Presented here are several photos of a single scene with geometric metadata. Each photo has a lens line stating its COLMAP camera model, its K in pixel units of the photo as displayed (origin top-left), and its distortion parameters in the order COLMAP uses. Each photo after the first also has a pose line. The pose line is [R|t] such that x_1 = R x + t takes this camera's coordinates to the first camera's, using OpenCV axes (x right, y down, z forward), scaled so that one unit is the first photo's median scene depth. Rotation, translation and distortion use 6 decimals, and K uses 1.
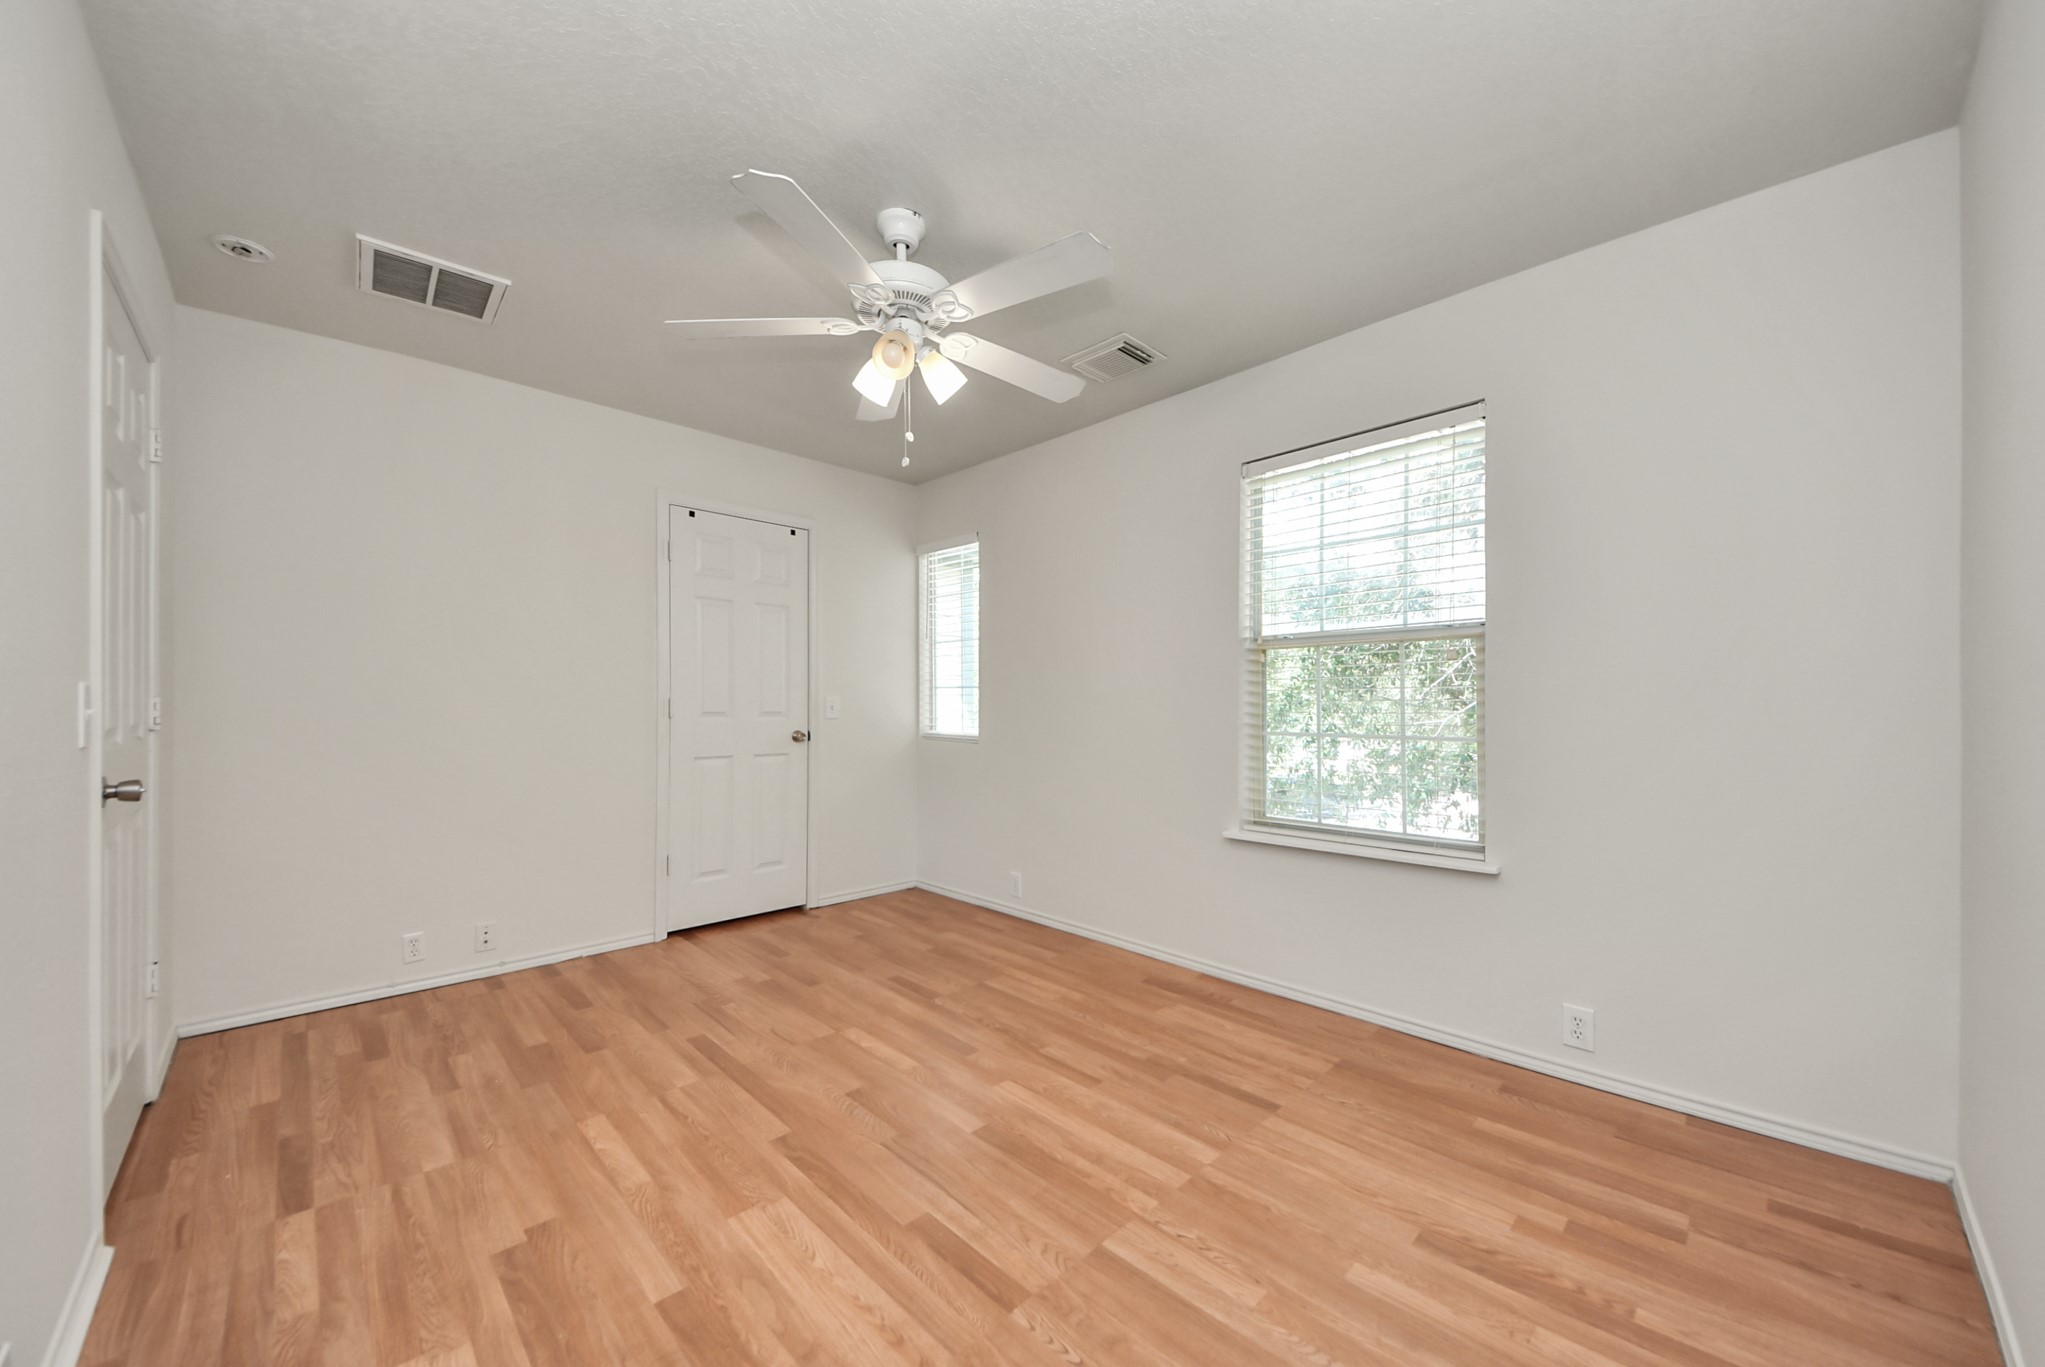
lens RADIAL K [[737.1, 0, 1009.3], [0, 737.1, 688.5], [0, 0, 1]] dist [0.007324, -0.008530]
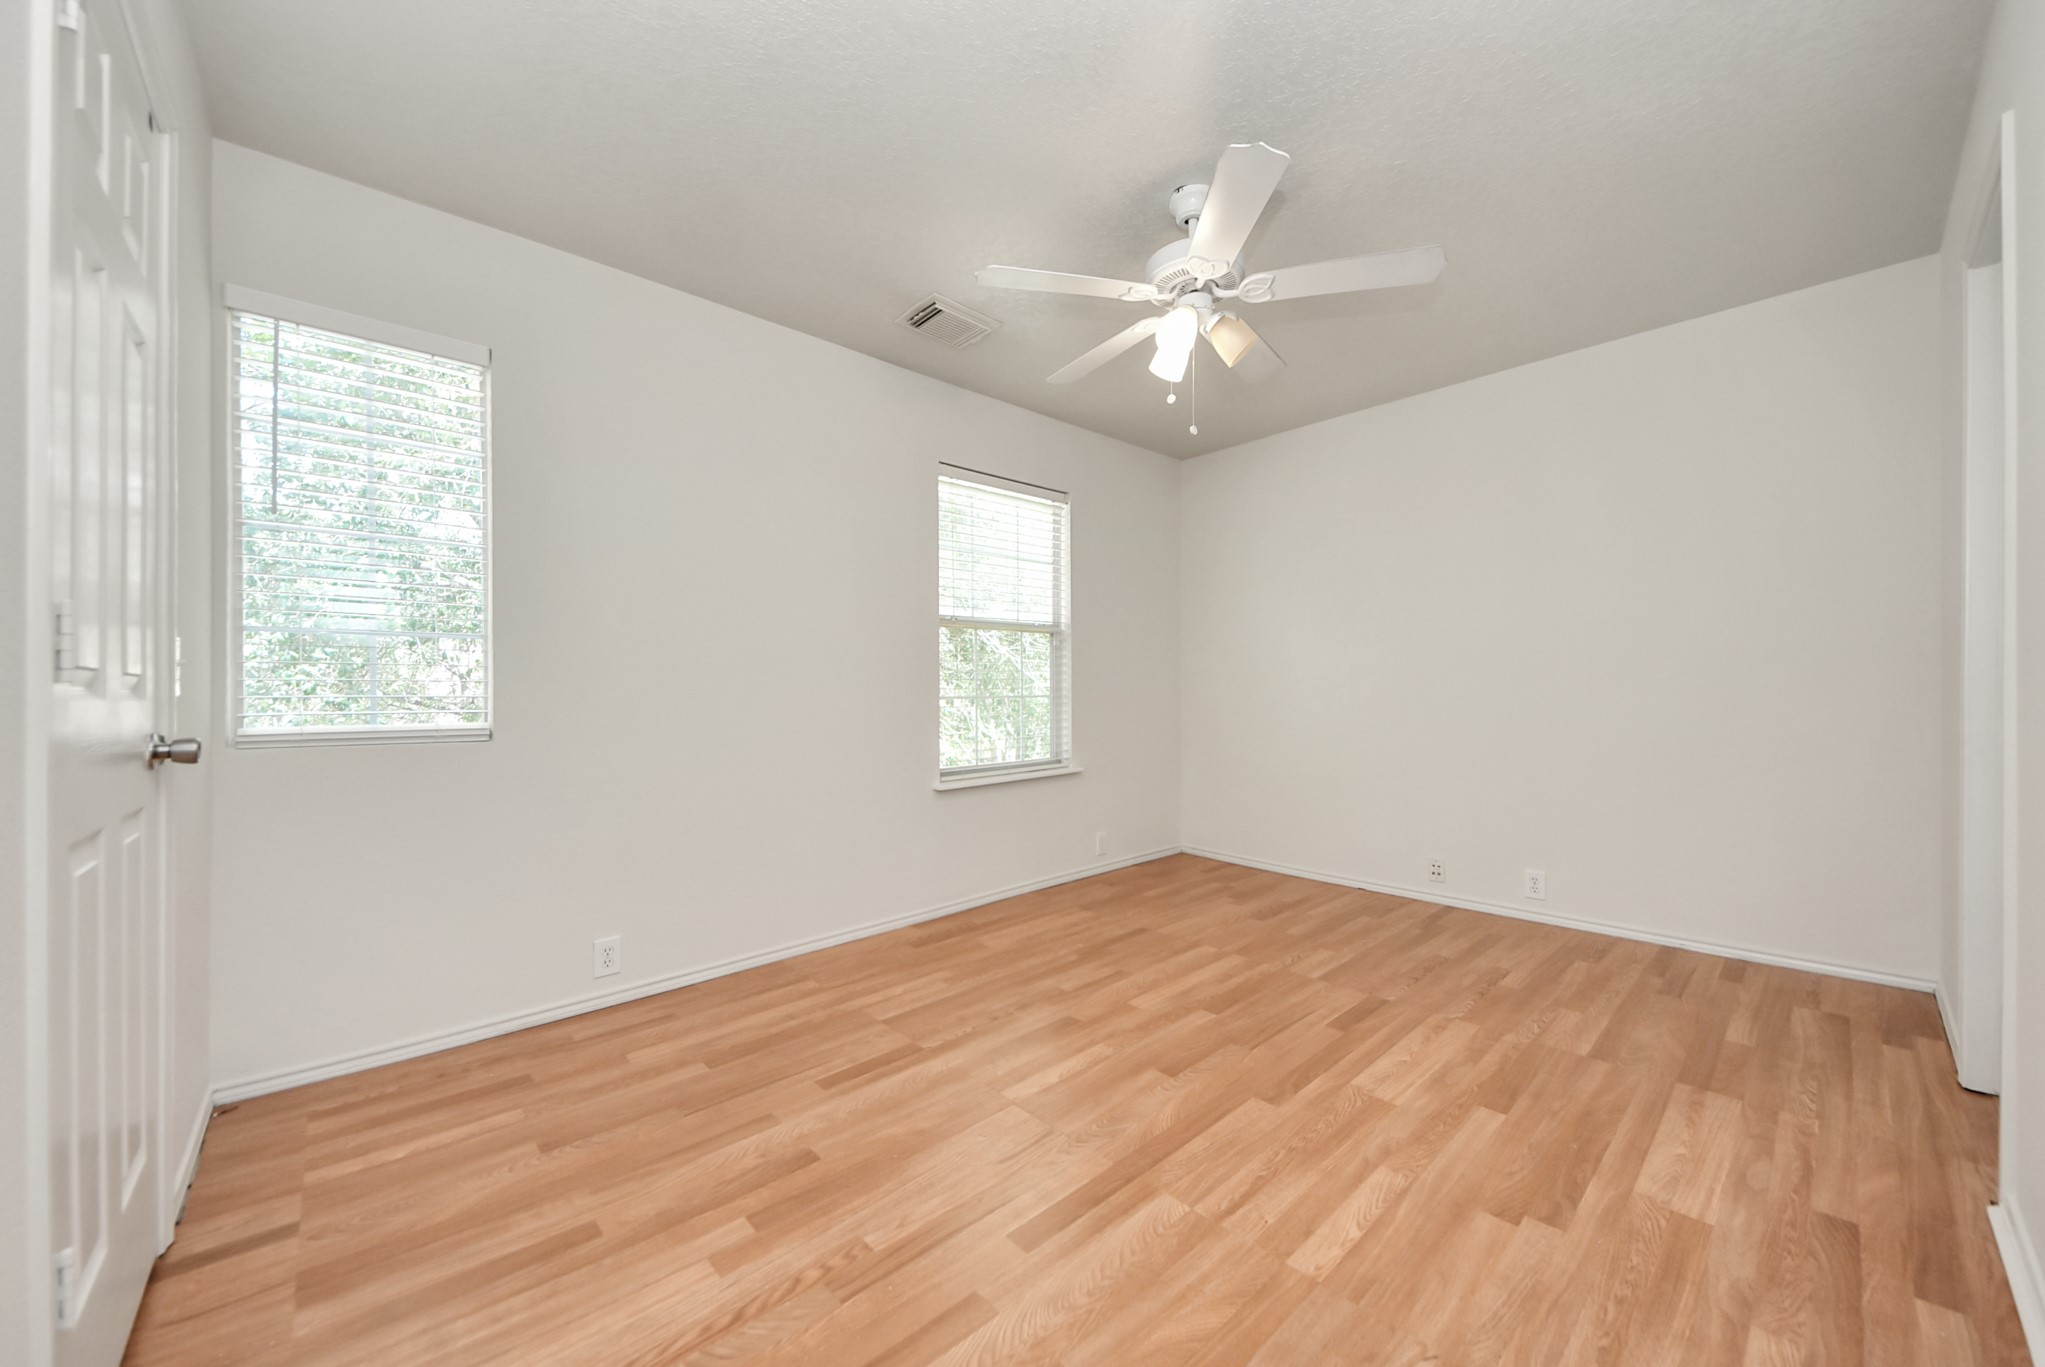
lens RADIAL K [[737.1, 0, 1023.9], [0, 737.1, 683.3], [0, 0, 1]] dist [0.007324, -0.008530]
pose [[0.049111, 0.003681, 0.998787, -1.191018], [-0.001116, 0.999993, -0.003630, 0.056954], [-0.998793, -0.000936, 0.049115, 1.168464]]
